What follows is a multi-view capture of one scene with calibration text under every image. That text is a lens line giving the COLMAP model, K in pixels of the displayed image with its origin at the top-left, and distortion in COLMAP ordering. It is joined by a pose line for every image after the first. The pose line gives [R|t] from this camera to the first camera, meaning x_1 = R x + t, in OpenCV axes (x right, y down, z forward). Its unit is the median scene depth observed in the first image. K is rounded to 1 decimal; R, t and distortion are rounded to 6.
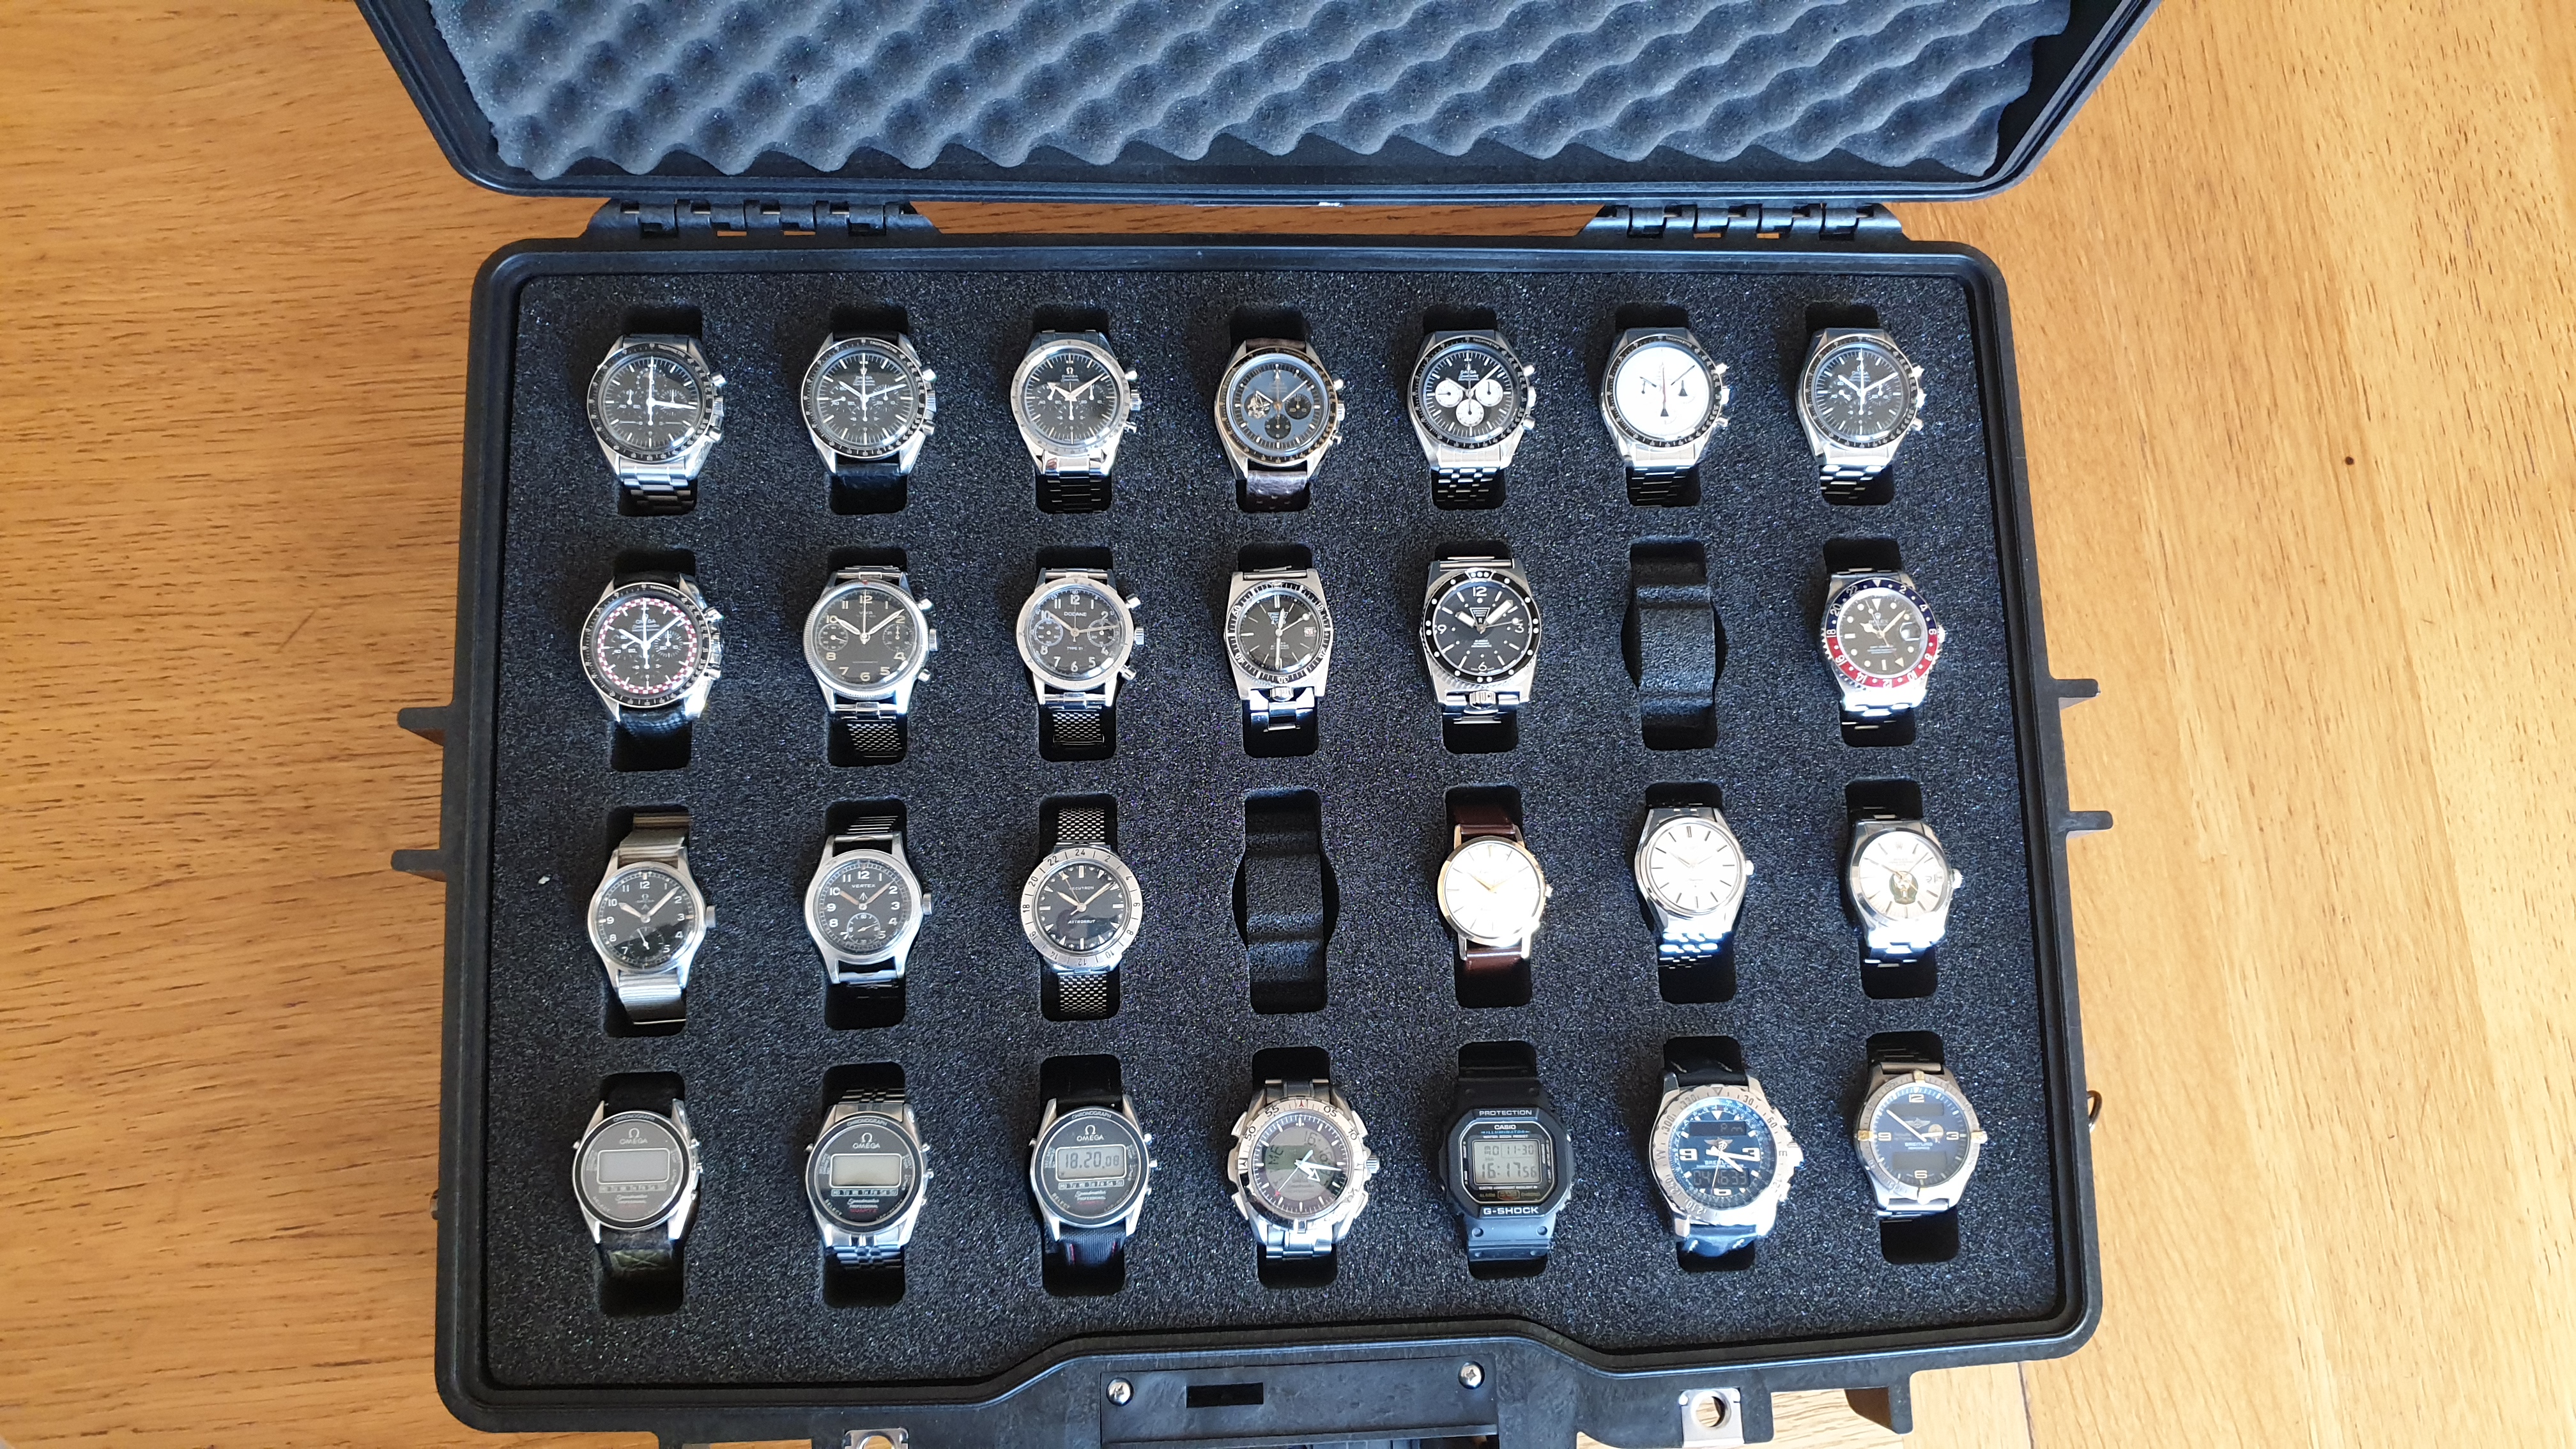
lens RADIAL K [[2086.6, 0, 1222.2], [0, 2086.6, 728.1], [0, 0, 1]] dist [-0.009260, 0.054560]
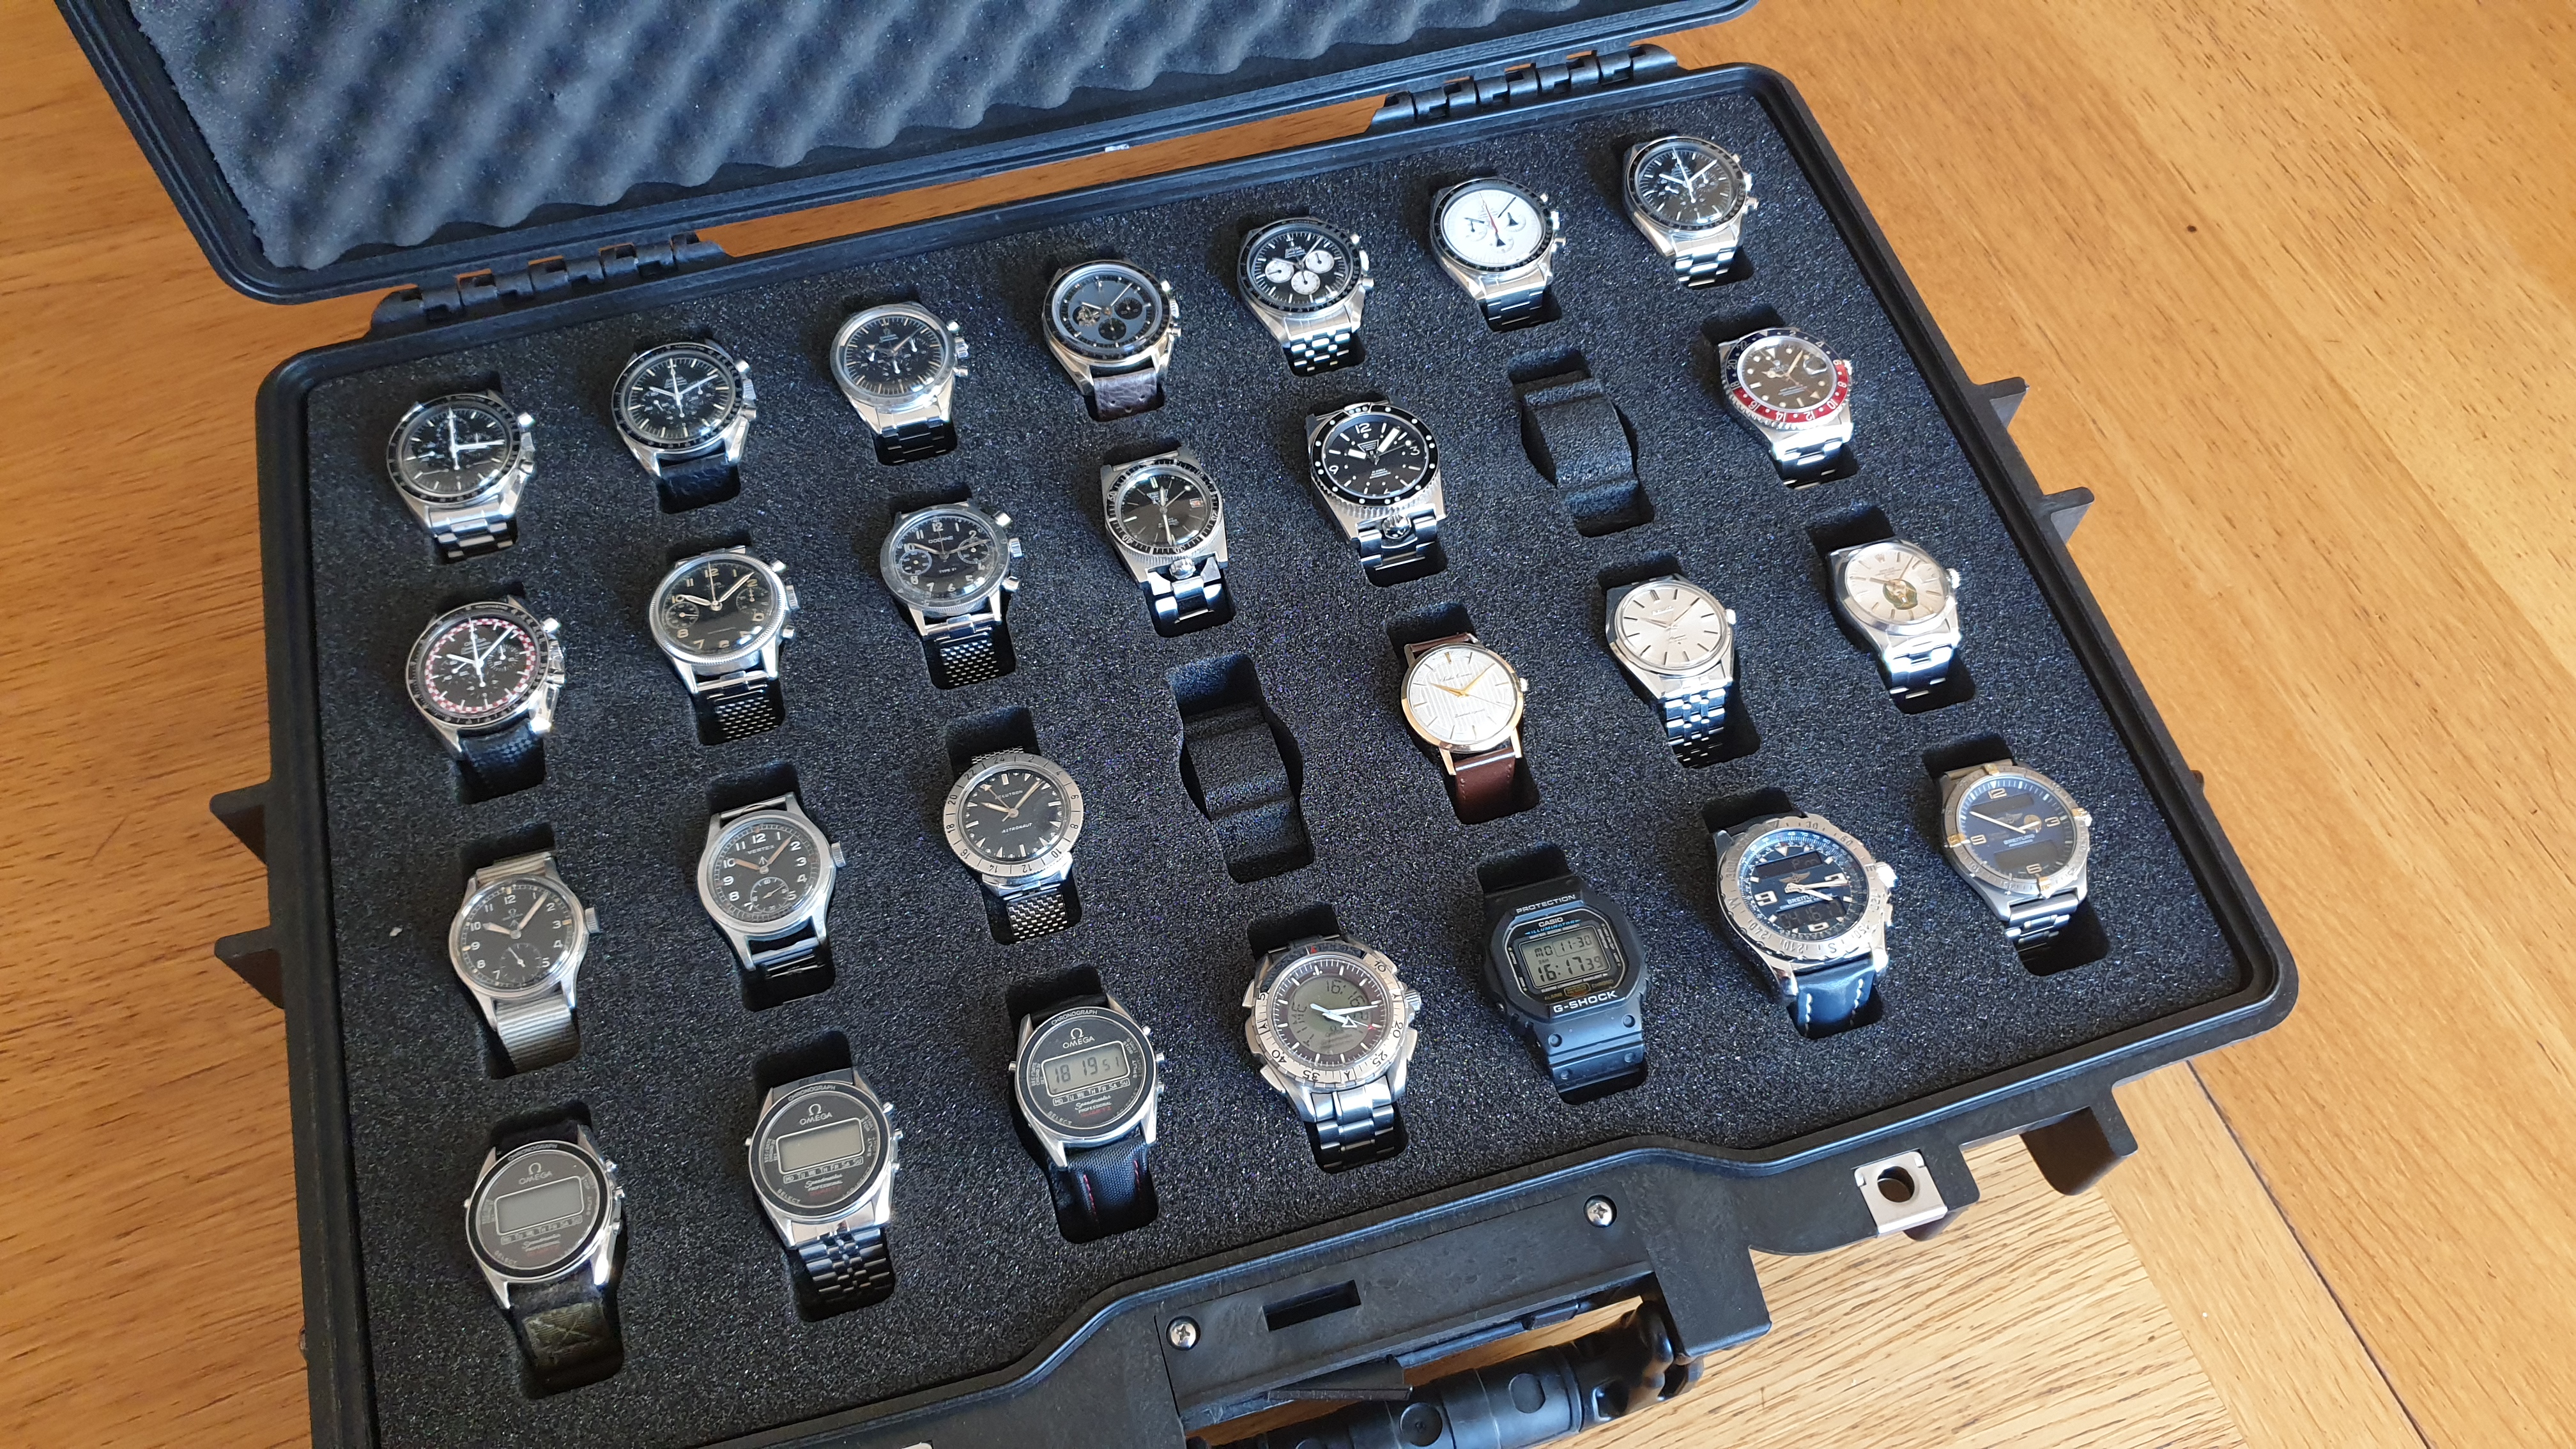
lens RADIAL K [[2106.8, 0, 1234.9], [0, 2106.8, 726.7], [0, 0, 1]] dist [-0.035930, 0.099949]
pose [[0.969127, -0.236786, 0.068741, -0.028581], [0.246166, 0.913421, -0.324135, 0.351238], [0.013961, 0.331050, 0.943510, 0.156388]]
